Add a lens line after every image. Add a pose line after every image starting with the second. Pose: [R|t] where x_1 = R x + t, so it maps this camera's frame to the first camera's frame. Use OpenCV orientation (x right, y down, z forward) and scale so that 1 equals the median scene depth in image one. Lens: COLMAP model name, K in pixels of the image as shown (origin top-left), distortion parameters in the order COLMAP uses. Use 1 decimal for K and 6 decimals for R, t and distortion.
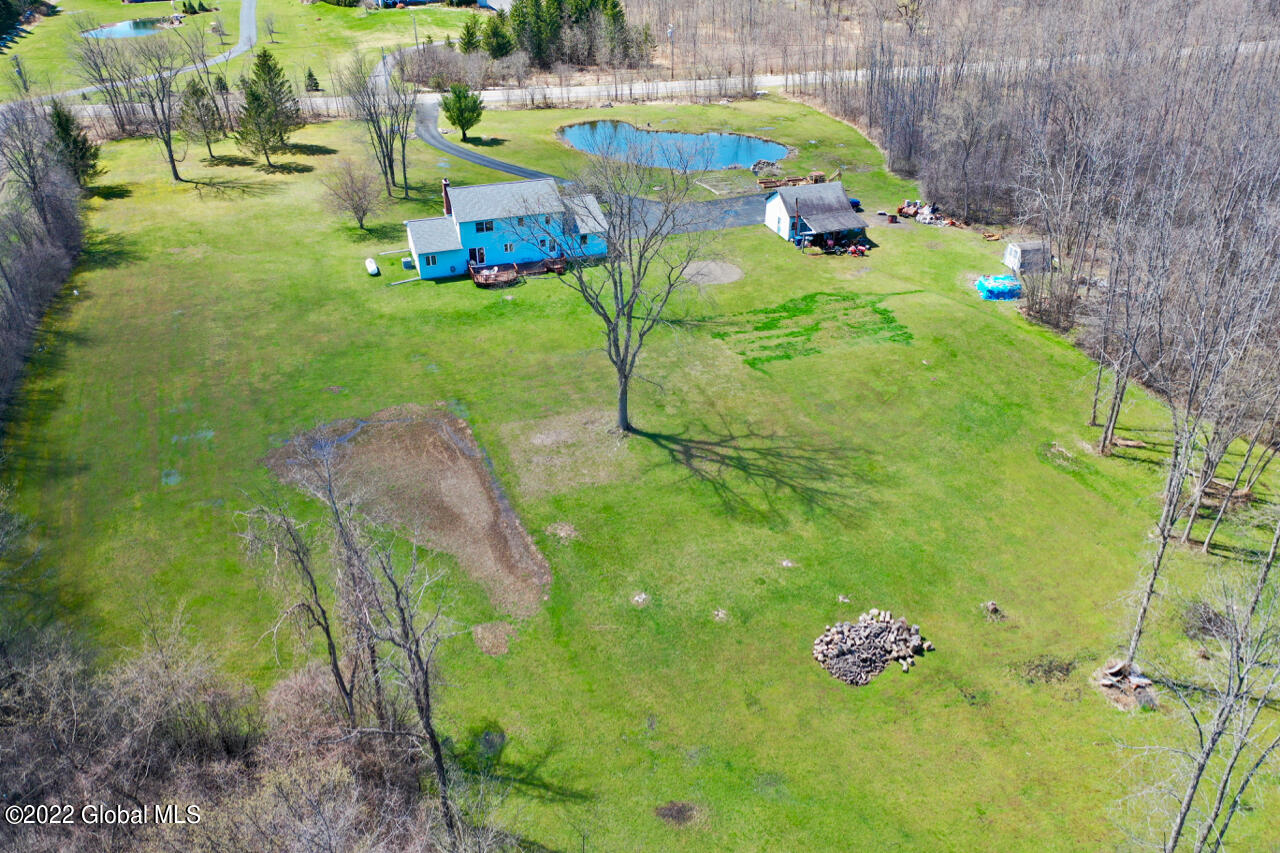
lens RADIAL K [[1001.8, 0, 639.5], [0, 1001.8, 421.1], [0, 0, 1]] dist [0.002424, 0.010847]
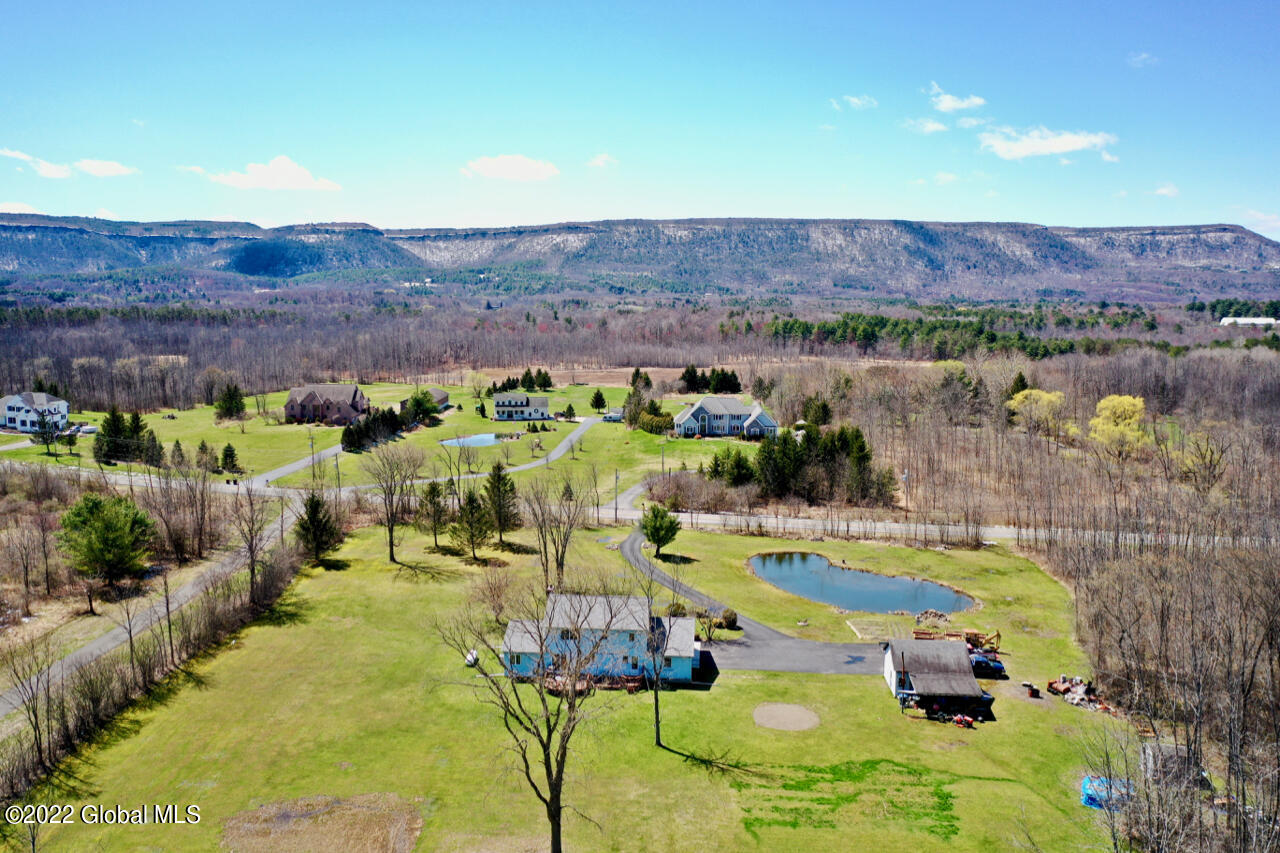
lens RADIAL K [[1001.8, 0, 638.8], [0, 1001.8, 426.1], [0, 0, 1]] dist [0.002424, 0.010847]
pose [[0.927498, 0.061475, -0.368739, 0.236158], [-0.202149, 0.912207, -0.356391, -0.030323], [0.314457, 0.405092, 0.858497, 0.037585]]
